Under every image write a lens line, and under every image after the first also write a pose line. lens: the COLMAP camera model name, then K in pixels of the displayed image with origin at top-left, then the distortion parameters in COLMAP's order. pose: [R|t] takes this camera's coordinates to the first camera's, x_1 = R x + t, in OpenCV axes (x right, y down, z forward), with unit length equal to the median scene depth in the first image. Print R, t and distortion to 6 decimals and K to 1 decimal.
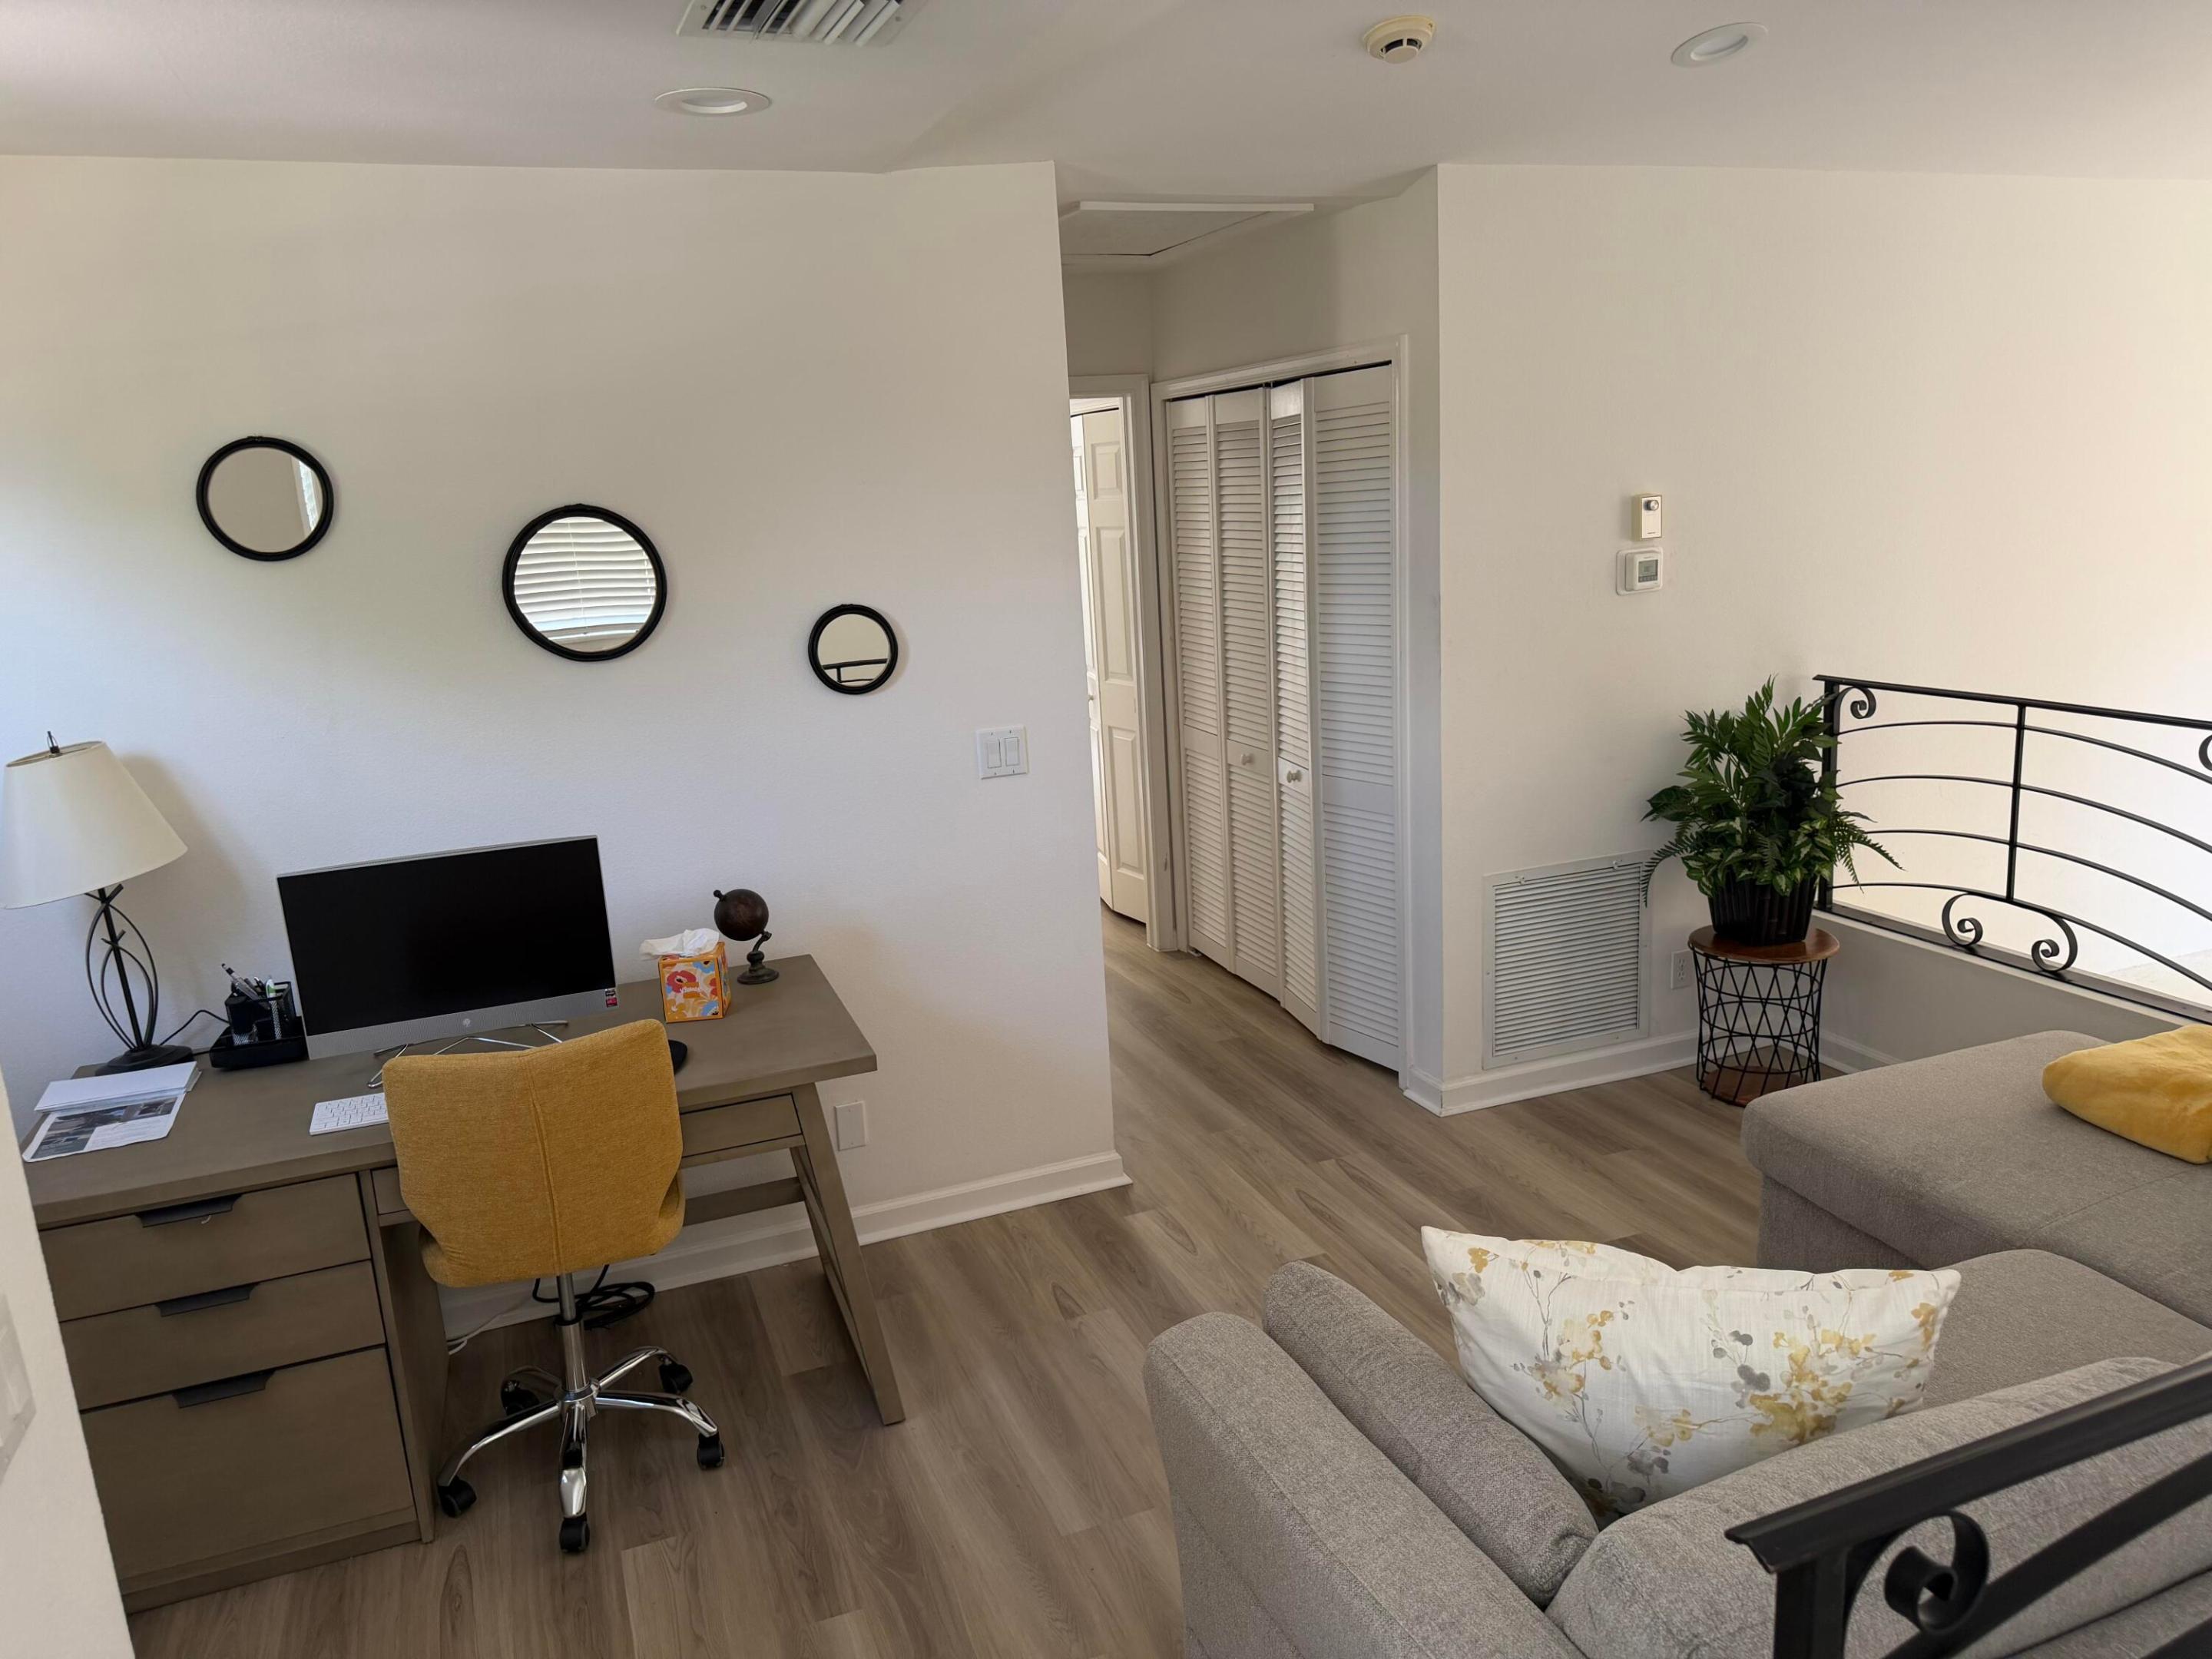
lens RADIAL K [[1593.1, 0, 1106.0], [0, 1593.1, 829.5], [0, 0, 1]] dist [-0.001828, -0.005209]
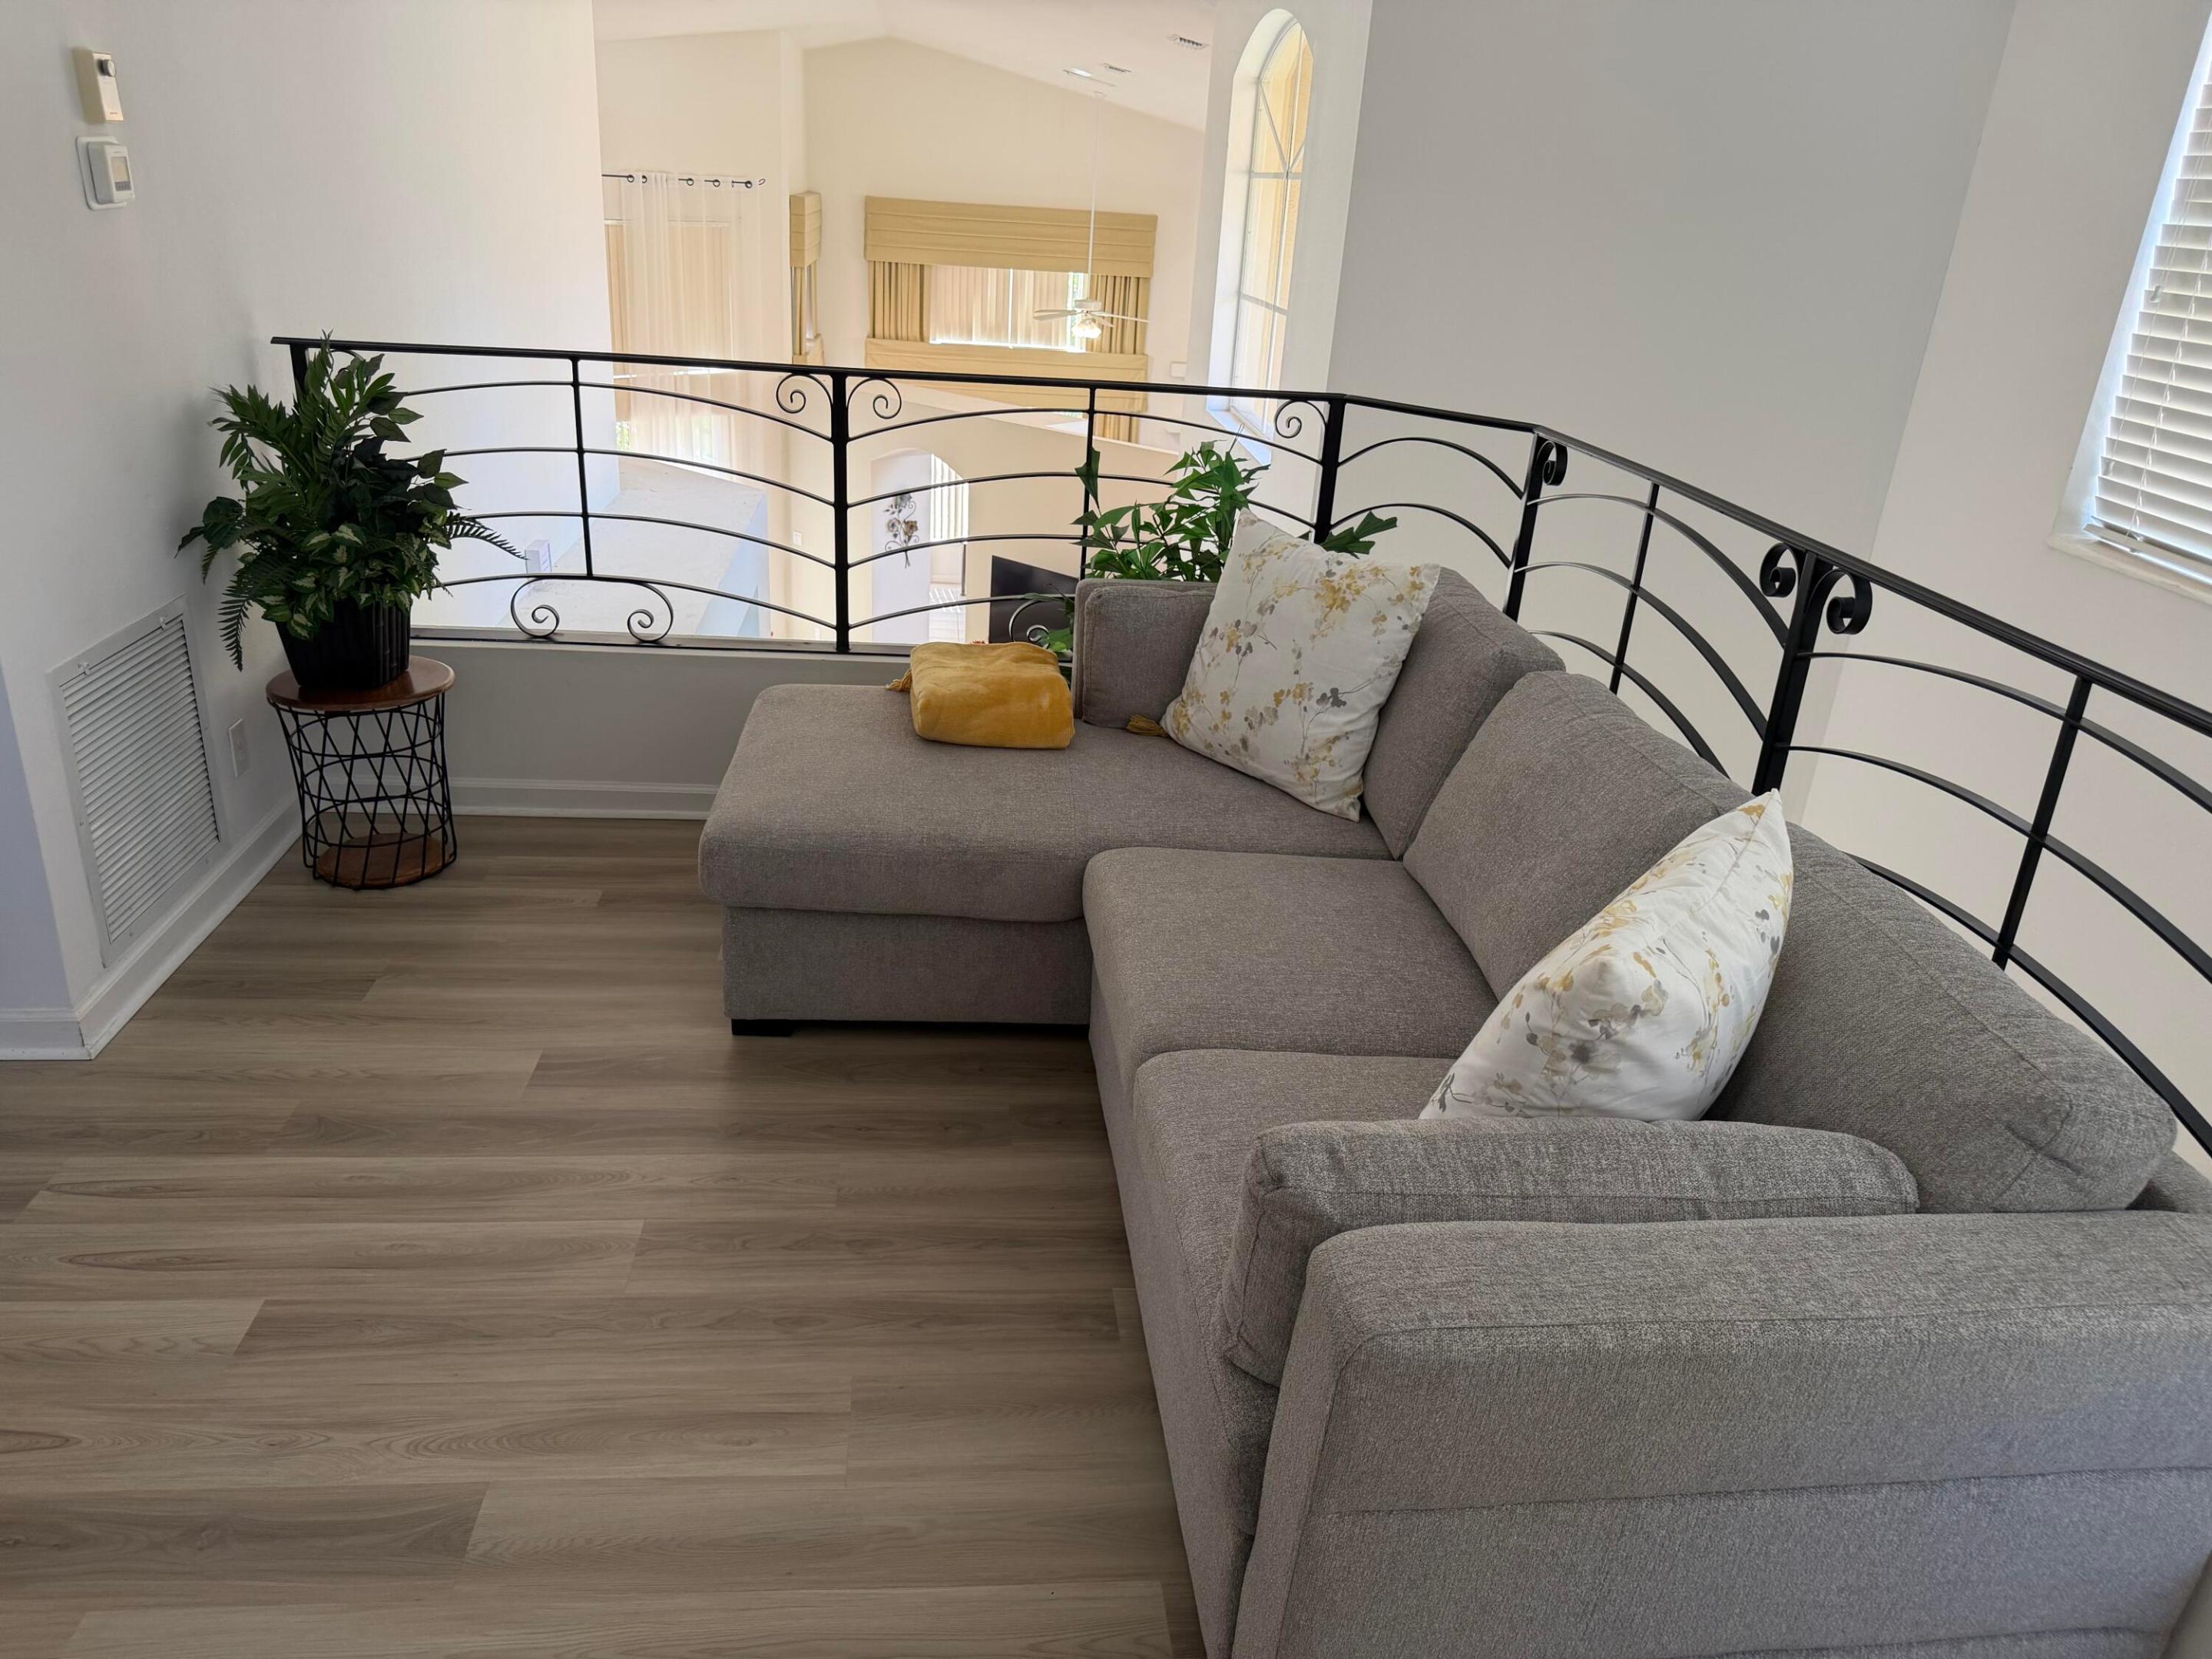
lens RADIAL K [[1593.1, 0, 1106.0], [0, 1593.1, 829.5], [0, 0, 1]] dist [-0.001828, -0.005209]
pose [[0.258412, -0.297598, 0.919053, -0.252112], [0.133183, 0.953257, 0.271226, -0.026801], [-0.956810, 0.052314, 0.285968, 0.439377]]
